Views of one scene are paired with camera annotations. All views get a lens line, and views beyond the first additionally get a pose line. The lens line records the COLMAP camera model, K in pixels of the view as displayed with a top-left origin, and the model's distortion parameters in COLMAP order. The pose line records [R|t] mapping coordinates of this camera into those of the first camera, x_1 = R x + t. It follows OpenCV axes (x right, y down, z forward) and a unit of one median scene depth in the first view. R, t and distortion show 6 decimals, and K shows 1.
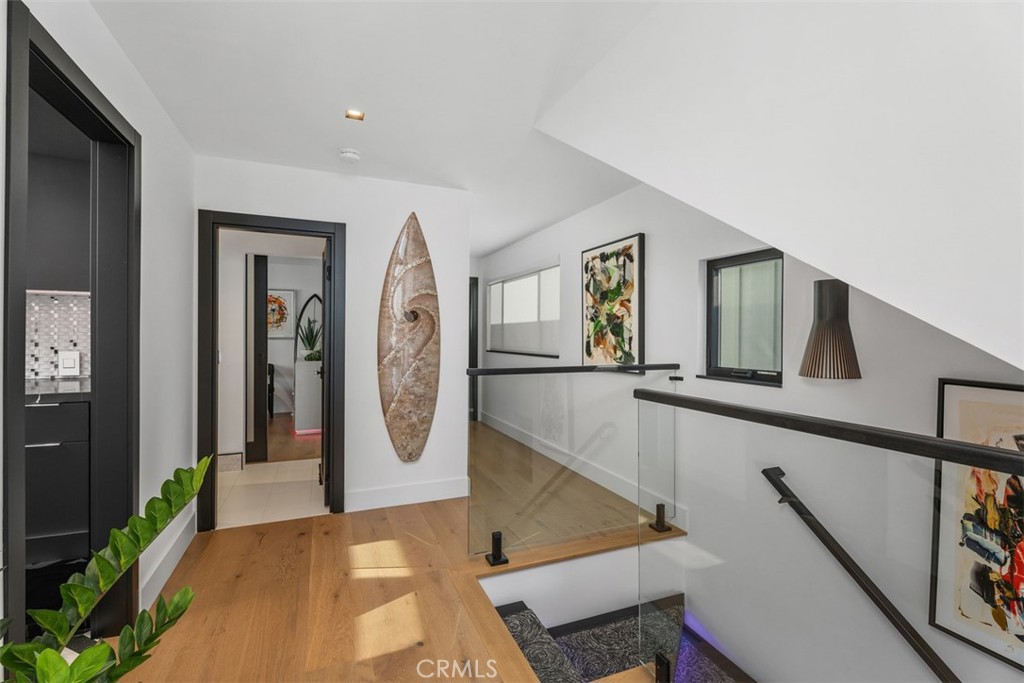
lens RADIAL K [[455.7, 0, 511.3], [0, 455.7, 338.7], [0, 0, 1]] dist [0.001856, -0.002321]
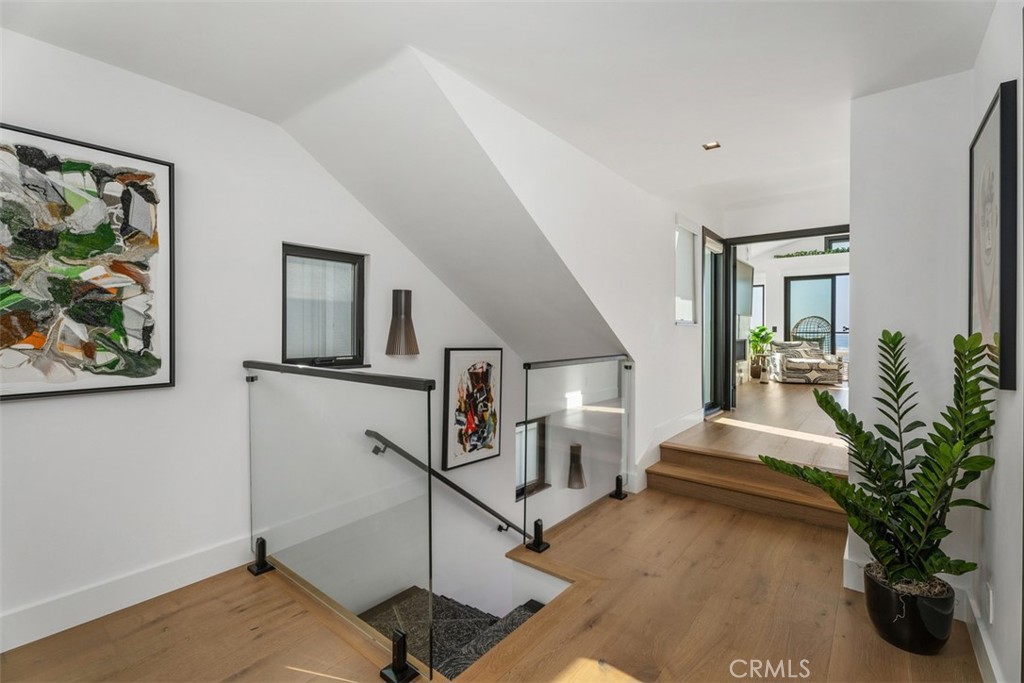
lens RADIAL K [[455.7, 0, 508.6], [0, 455.7, 336.3], [0, 0, 1]] dist [0.001856, -0.002321]
pose [[-0.474485, -0.019080, 0.880057, -0.480876], [-0.001853, 0.999784, 0.020677, -0.004479], [-0.880262, 0.008180, -0.474418, 0.844868]]
